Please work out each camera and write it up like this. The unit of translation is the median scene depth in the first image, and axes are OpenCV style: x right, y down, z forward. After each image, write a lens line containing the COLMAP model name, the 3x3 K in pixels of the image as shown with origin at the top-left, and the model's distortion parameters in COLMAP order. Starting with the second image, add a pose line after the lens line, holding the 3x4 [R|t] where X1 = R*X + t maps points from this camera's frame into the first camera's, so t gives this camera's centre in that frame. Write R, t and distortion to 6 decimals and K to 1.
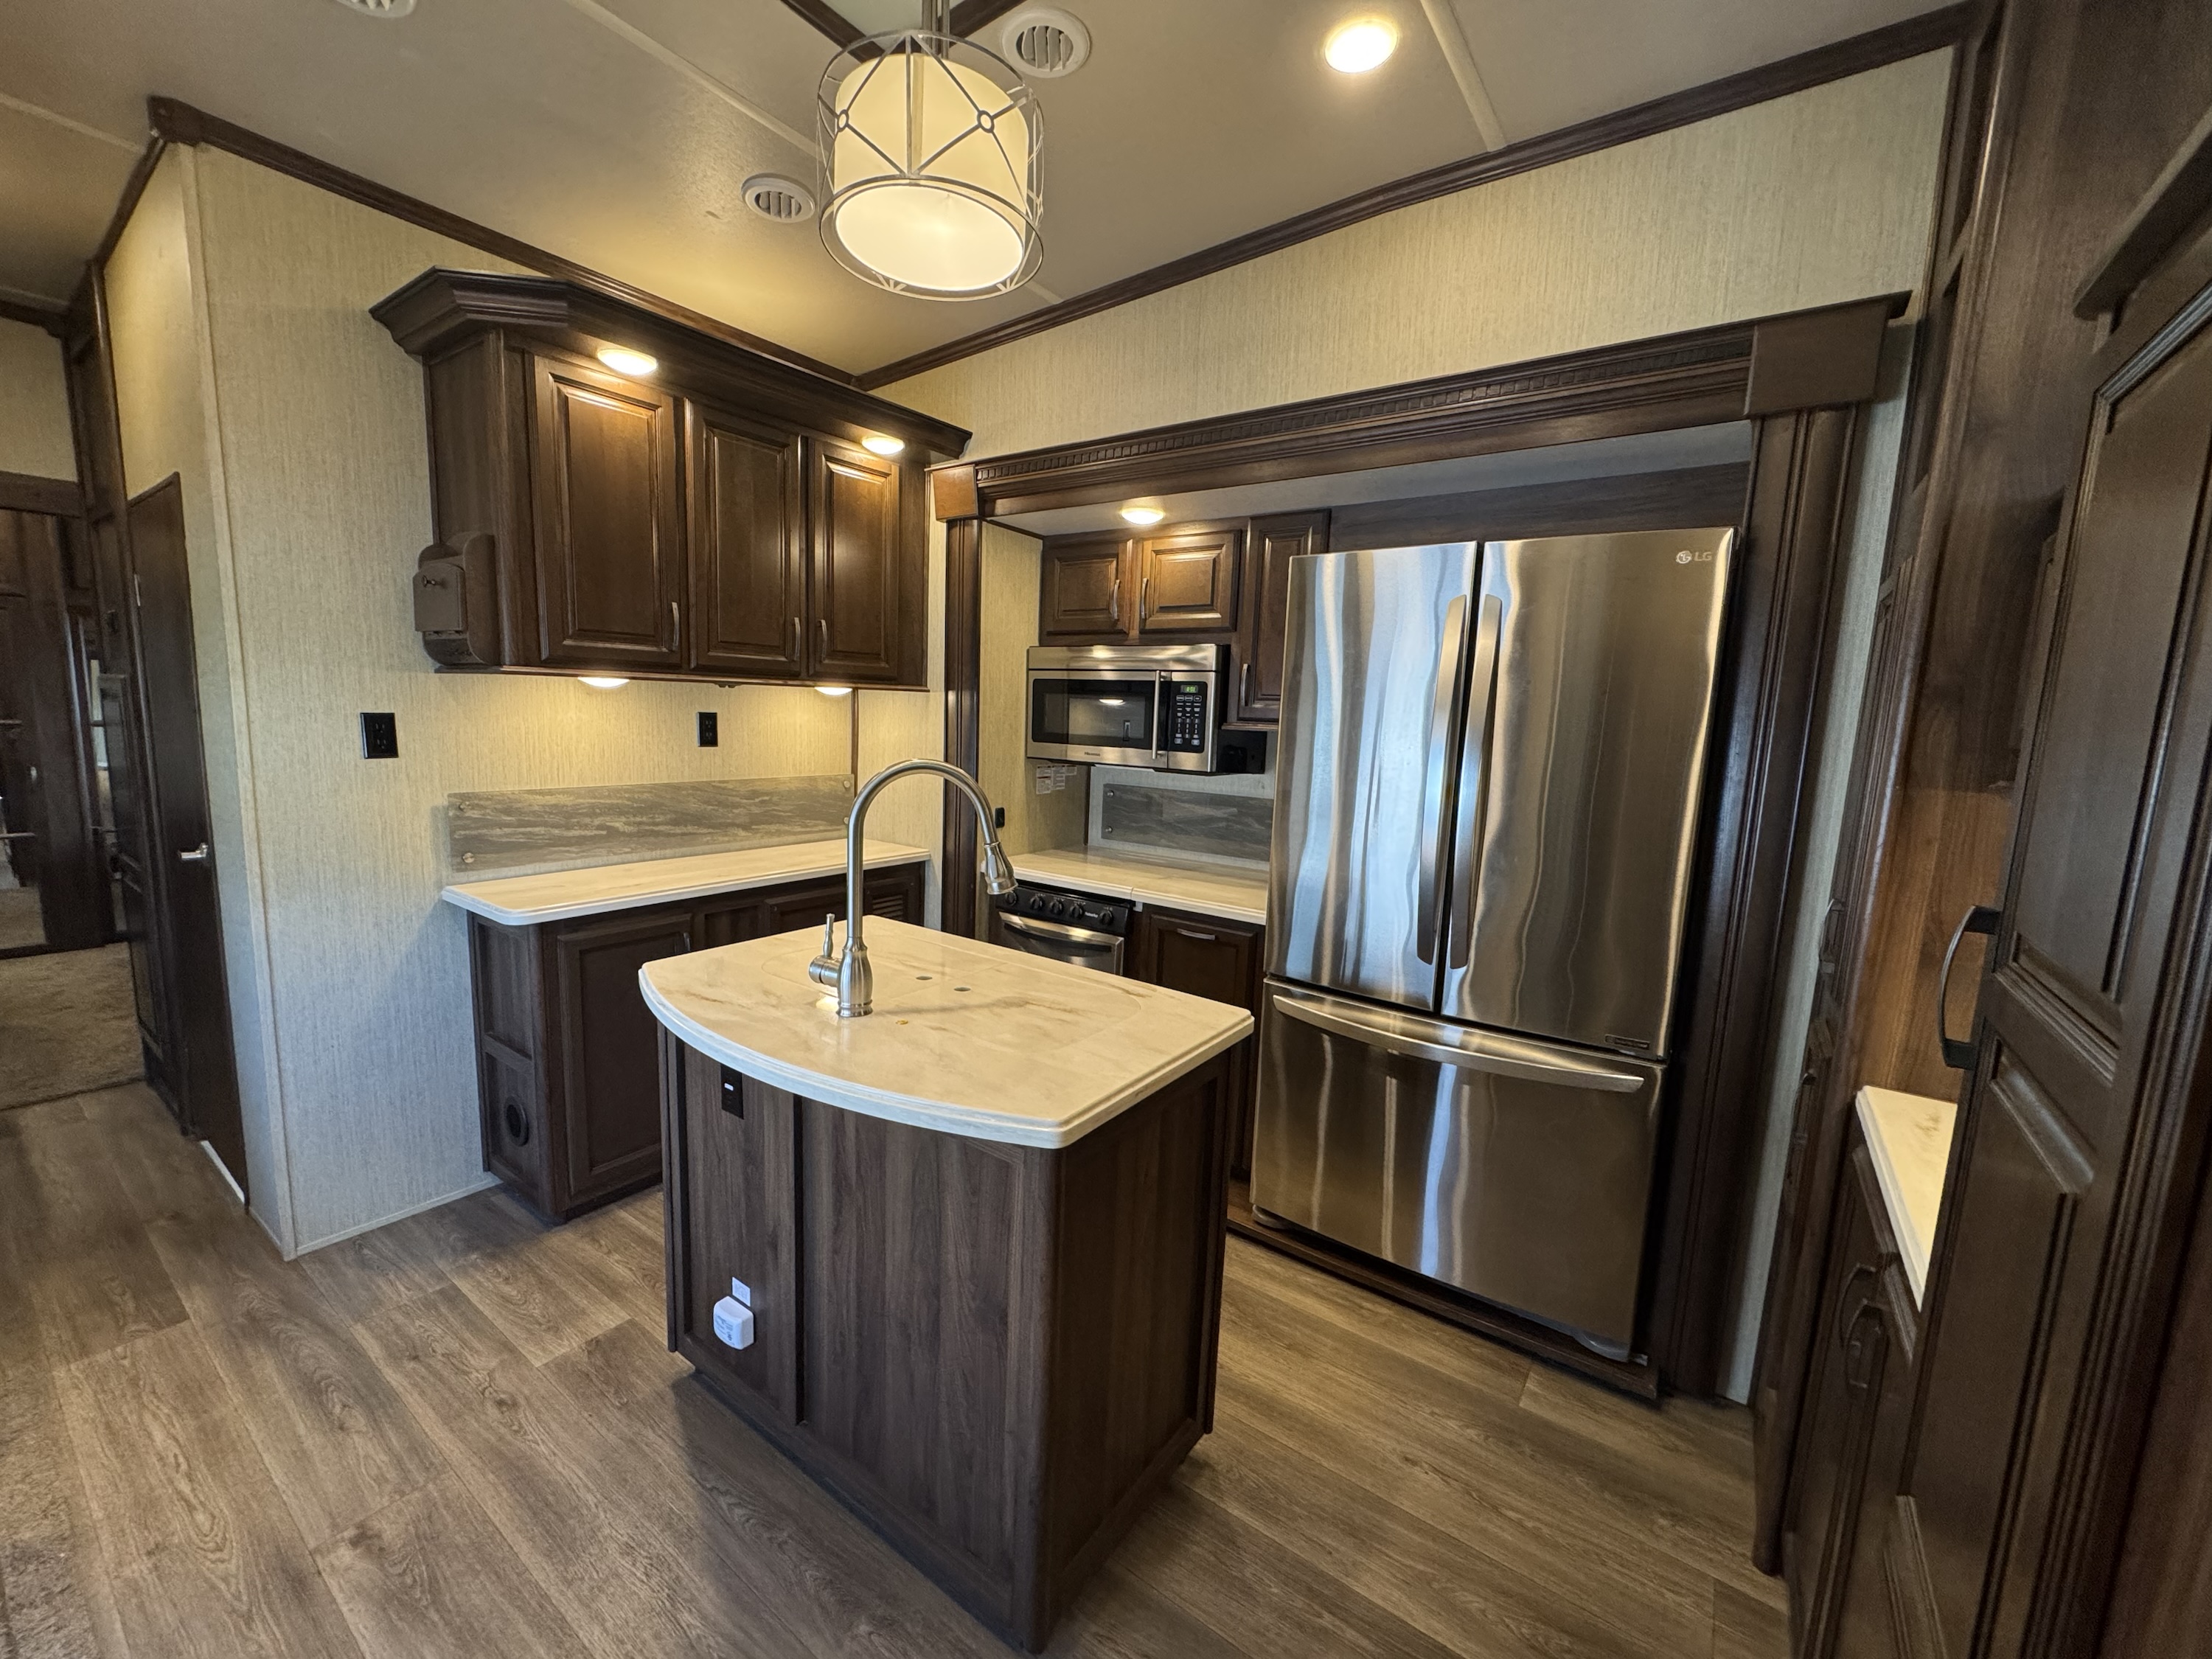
lens RADIAL K [[883.6, 0, 1102.5], [0, 883.6, 829.6], [0, 0, 1]] dist [-0.000683, 0.000308]
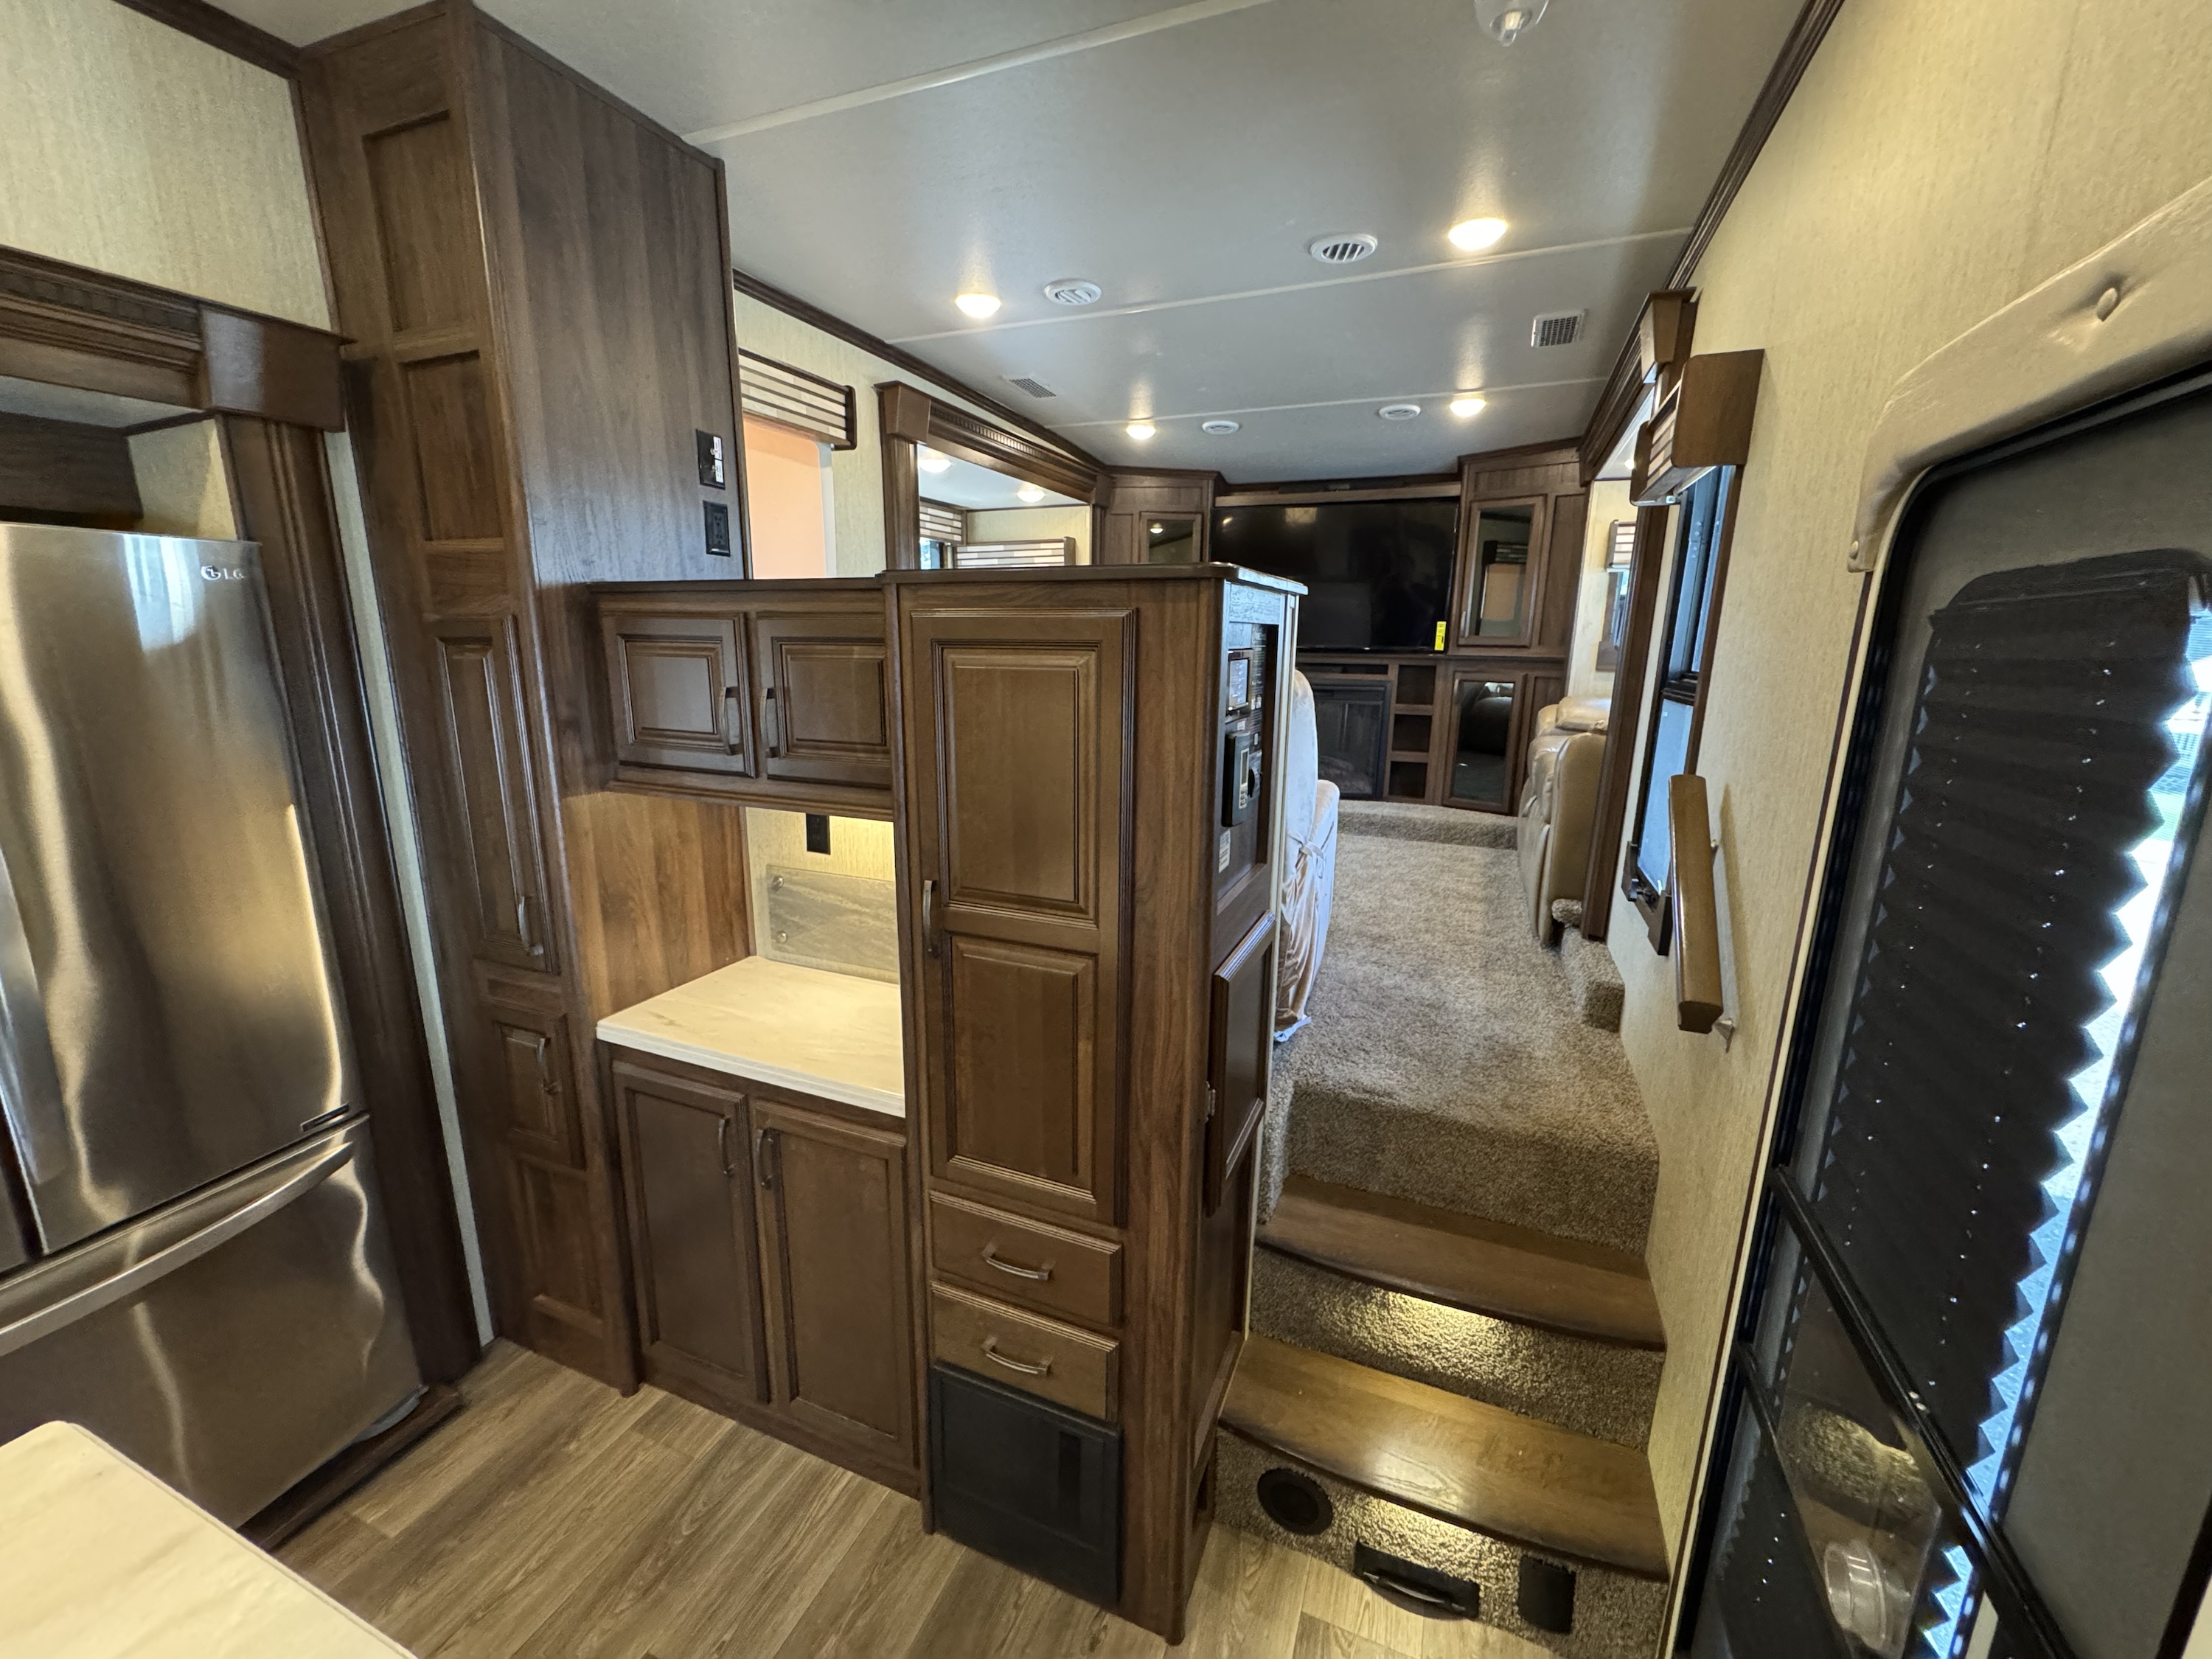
lens RADIAL K [[883.6, 0, 1104.7], [0, 883.6, 832.2], [0, 0, 1]] dist [-0.000683, 0.000308]
pose [[-0.224766, -0.249870, 0.941831, -0.285514], [0.115031, 0.953000, 0.280285, -0.157216], [-0.967599, 0.171338, -0.185460, 0.281575]]
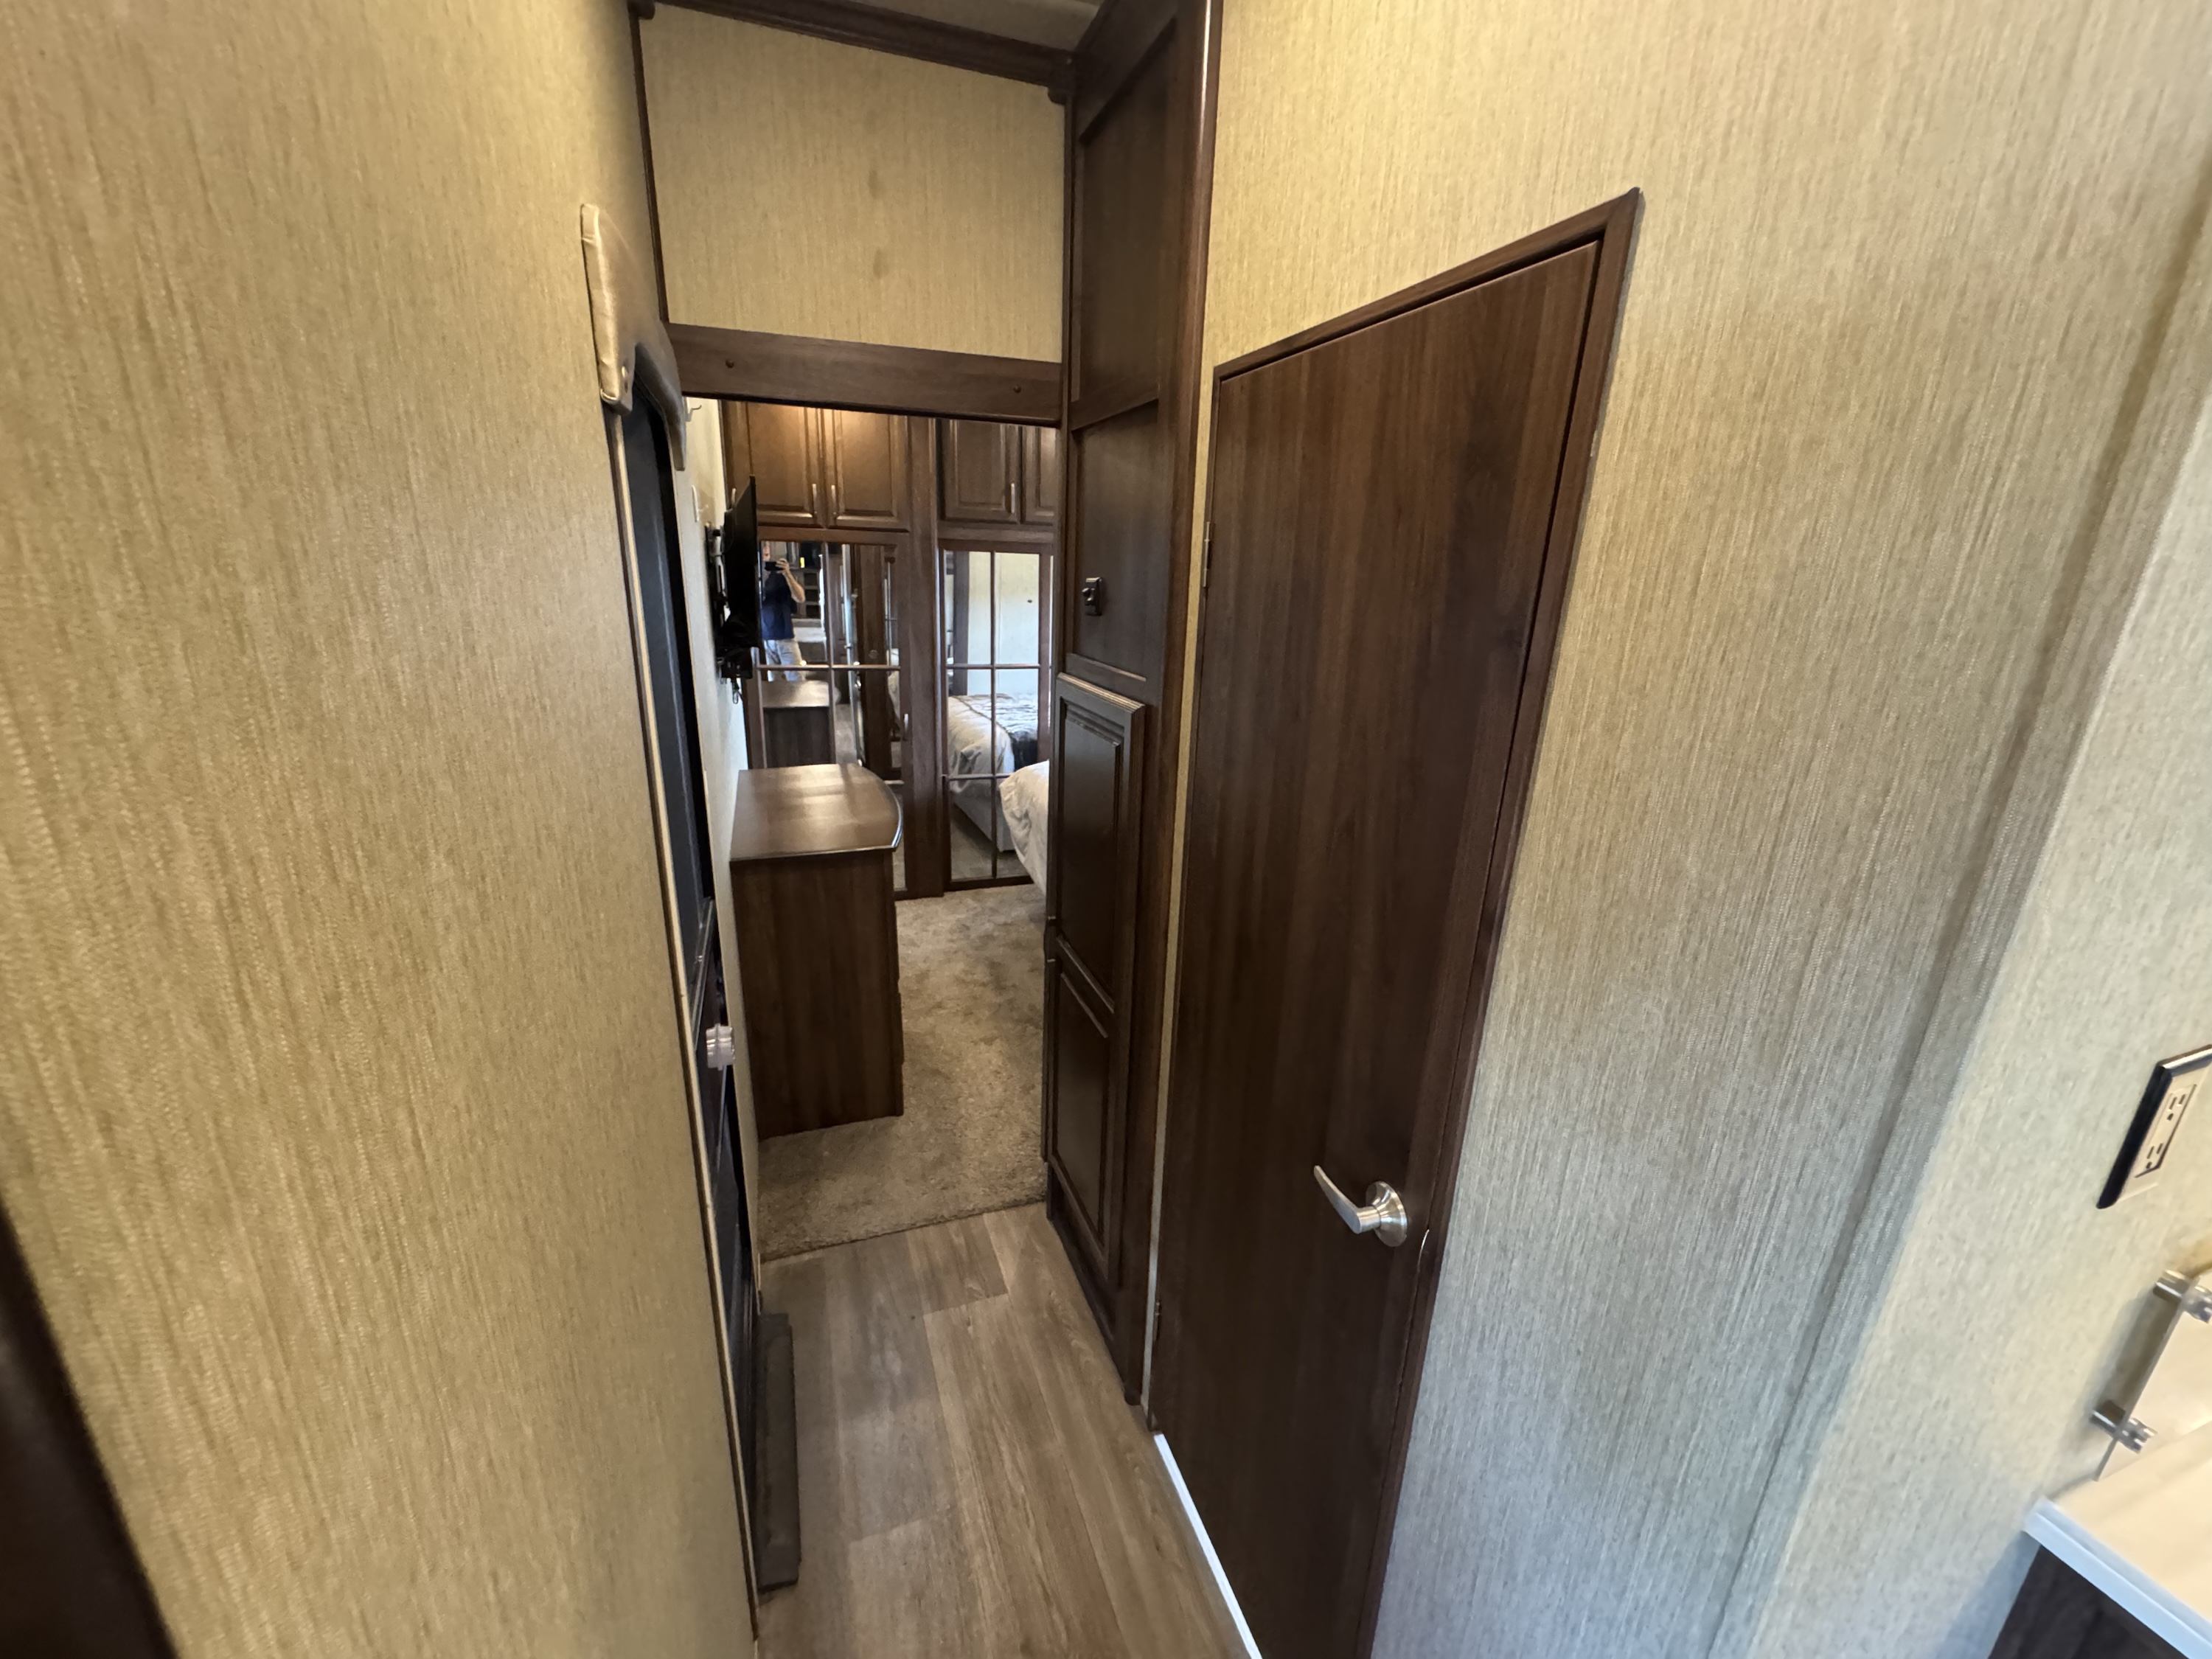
lens RADIAL K [[883.6, 0, 1103.6], [0, 883.6, 830.9], [0, 0, 1]] dist [-0.000683, 0.000308]
pose [[0.828496, 0.146268, -0.540556, -0.916094], [-0.071929, 0.985086, 0.156308, -0.207093], [0.555357, -0.090619, 0.826660, 0.581515]]
